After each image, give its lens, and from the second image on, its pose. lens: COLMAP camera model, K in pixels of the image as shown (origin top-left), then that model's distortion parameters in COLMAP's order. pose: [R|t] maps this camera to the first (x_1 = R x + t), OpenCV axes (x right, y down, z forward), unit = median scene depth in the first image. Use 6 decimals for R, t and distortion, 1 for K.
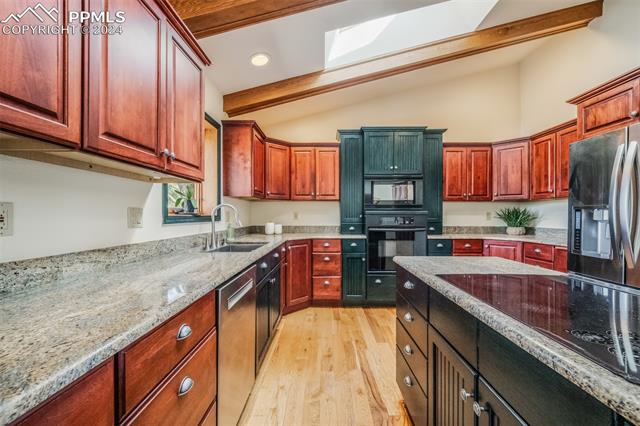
lens RADIAL K [[260.2, 0, 317.9], [0, 260.2, 217.5], [0, 0, 1]] dist [-0.000128, -0.000276]
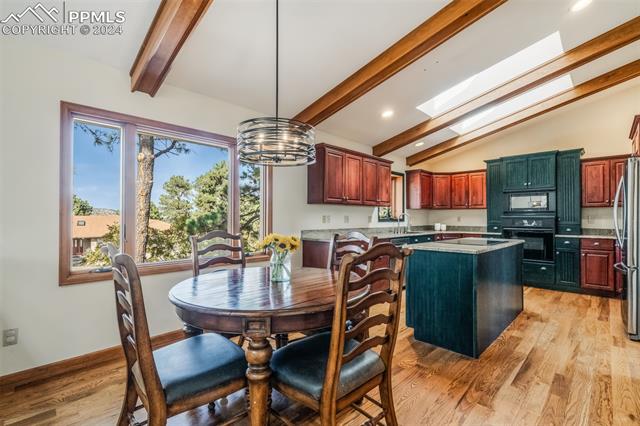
lens RADIAL K [[284.3, 0, 319.7], [0, 284.3, 216.5], [0, 0, 1]] dist [-0.001355, -0.000614]
pose [[0.726108, -0.003299, -0.687572, 0.518528], [-0.007693, 0.999887, -0.012921, 0.006493], [0.687537, 0.014672, 0.726001, -0.814605]]
